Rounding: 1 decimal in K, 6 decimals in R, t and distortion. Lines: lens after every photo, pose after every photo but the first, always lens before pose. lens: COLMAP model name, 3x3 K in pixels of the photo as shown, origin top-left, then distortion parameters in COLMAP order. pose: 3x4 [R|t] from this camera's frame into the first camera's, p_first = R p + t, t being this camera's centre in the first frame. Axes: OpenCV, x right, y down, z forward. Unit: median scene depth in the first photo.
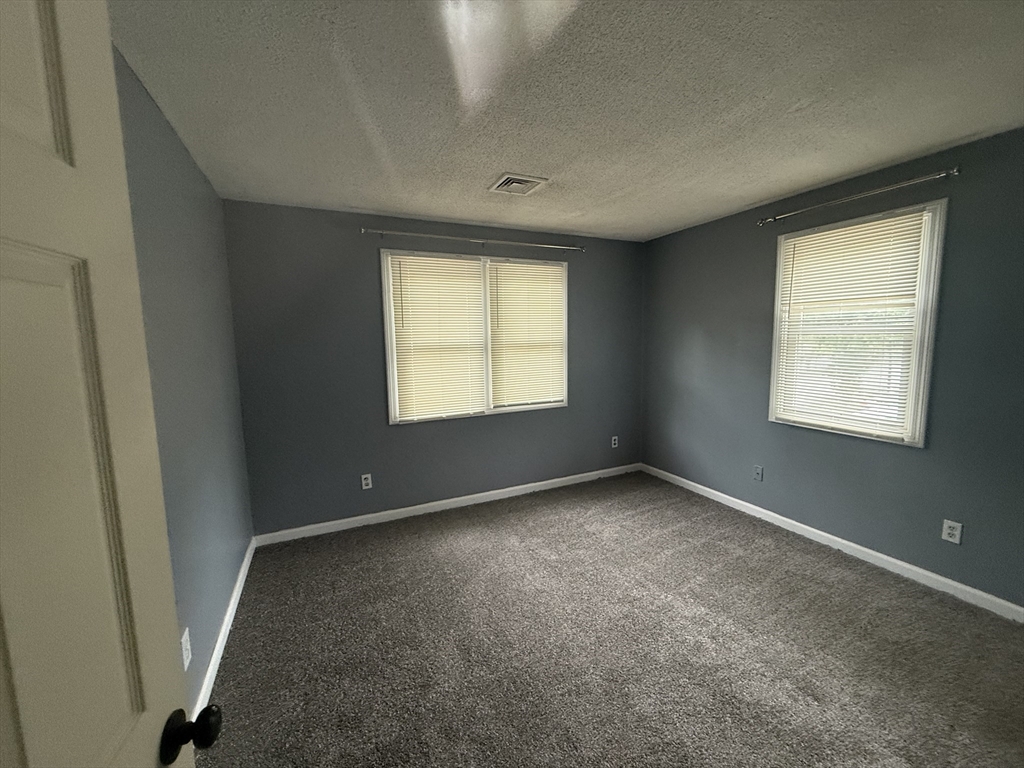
lens RADIAL K [[409.2, 0, 510.6], [0, 409.2, 383.7], [0, 0, 1]] dist [0.001114, 0.000106]
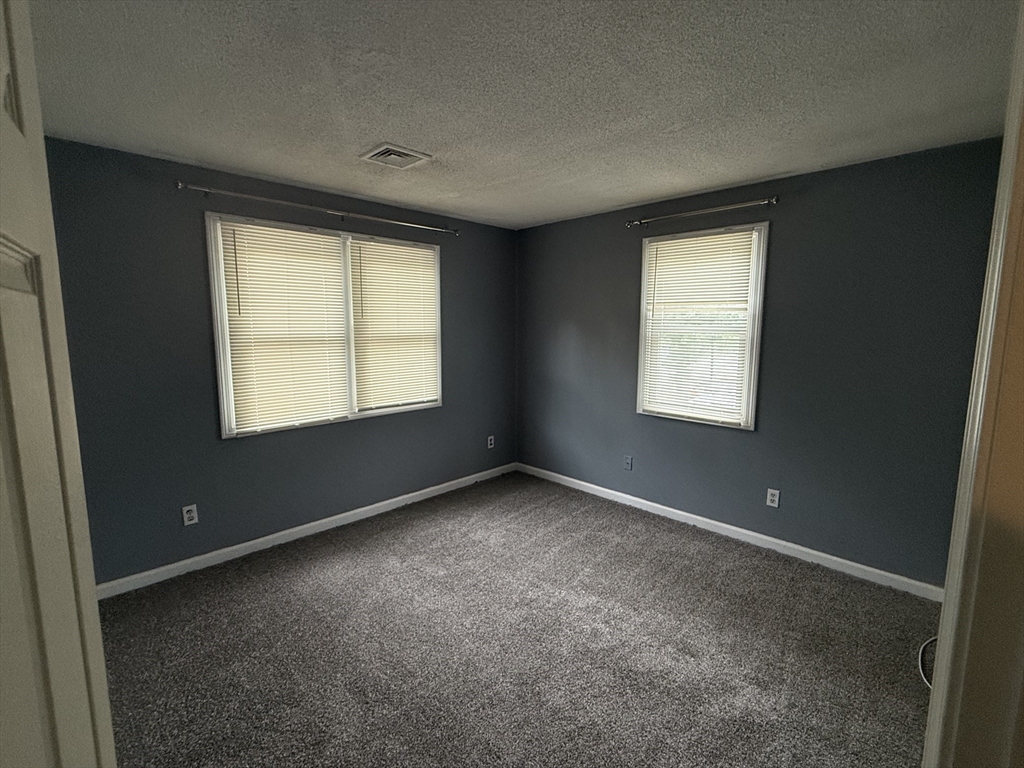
lens RADIAL K [[467.0, 0, 512.0], [0, 467.0, 384.0], [0, 0, 1]] dist [0.001510, 0.000068]
pose [[0.939975, -0.022533, 0.340498, -0.099506], [0.018212, 0.999708, 0.015879, -0.010776], [-0.340756, -0.008725, 0.940111, -0.029906]]
